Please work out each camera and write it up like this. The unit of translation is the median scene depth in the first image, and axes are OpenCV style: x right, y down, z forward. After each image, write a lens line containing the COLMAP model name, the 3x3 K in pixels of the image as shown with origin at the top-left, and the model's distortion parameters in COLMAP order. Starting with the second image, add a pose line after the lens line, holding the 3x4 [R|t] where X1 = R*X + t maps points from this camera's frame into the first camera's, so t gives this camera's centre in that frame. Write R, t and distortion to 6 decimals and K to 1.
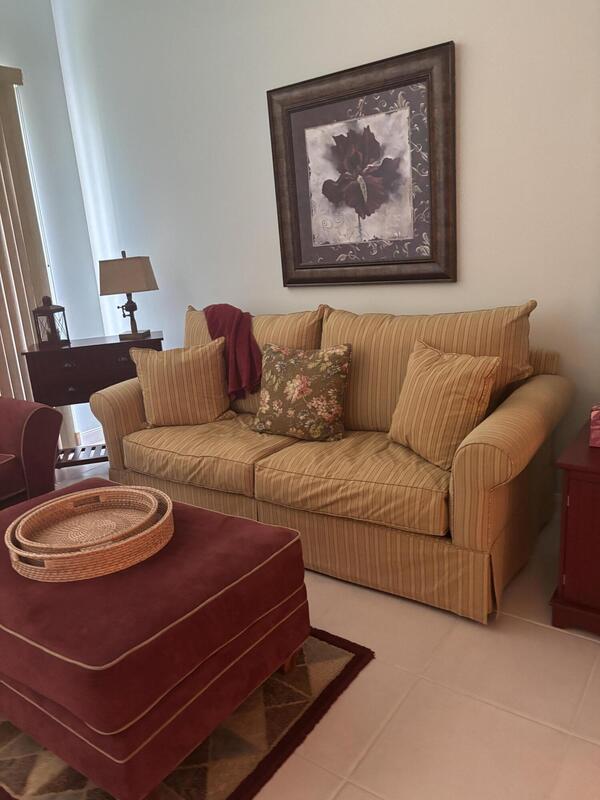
lens RADIAL K [[604.7, 0, 299.9], [0, 604.7, 400.4], [0, 0, 1]] dist [0.038684, -0.044178]
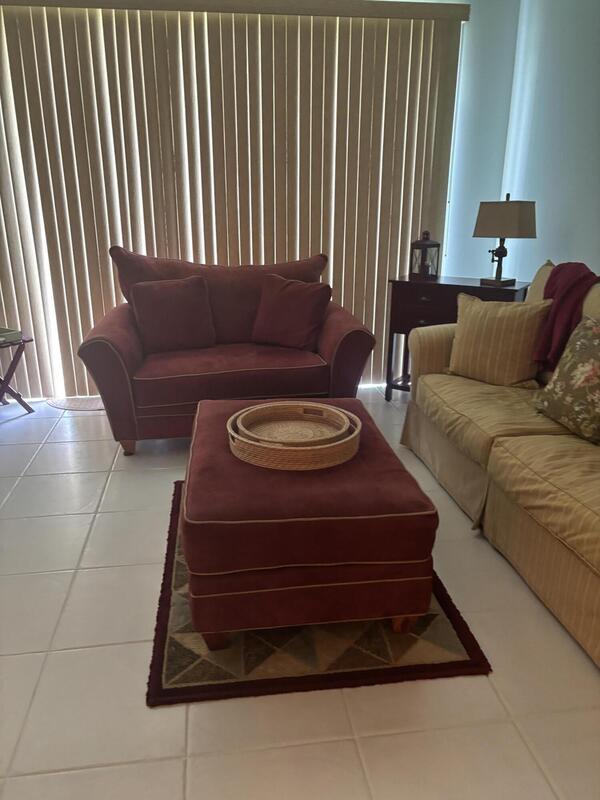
lens RADIAL K [[604.7, 0, 283.9], [0, 604.7, 397.5], [0, 0, 1]] dist [0.038684, -0.044178]
pose [[0.682200, 0.303158, -0.665356, 0.284927], [-0.235744, 0.952595, 0.192322, -0.053796], [0.692119, 0.025652, 0.721328, 0.089622]]
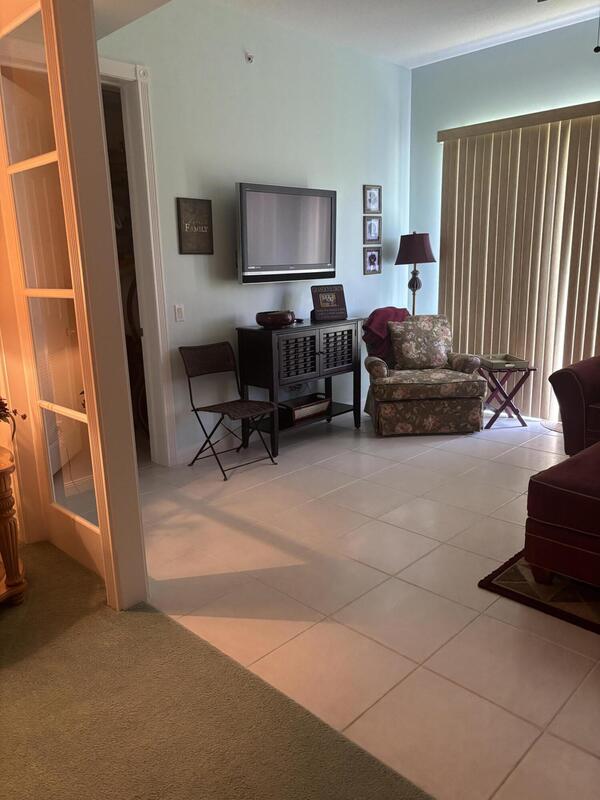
lens RADIAL K [[604.7, 0, 299.4], [0, 604.7, 402.1], [0, 0, 1]] dist [0.038684, -0.044178]
pose [[-0.146223, 0.303626, -0.941504, 0.732891], [-0.209725, 0.920585, 0.329452, -0.131994], [0.966765, 0.245631, -0.070932, 0.169092]]
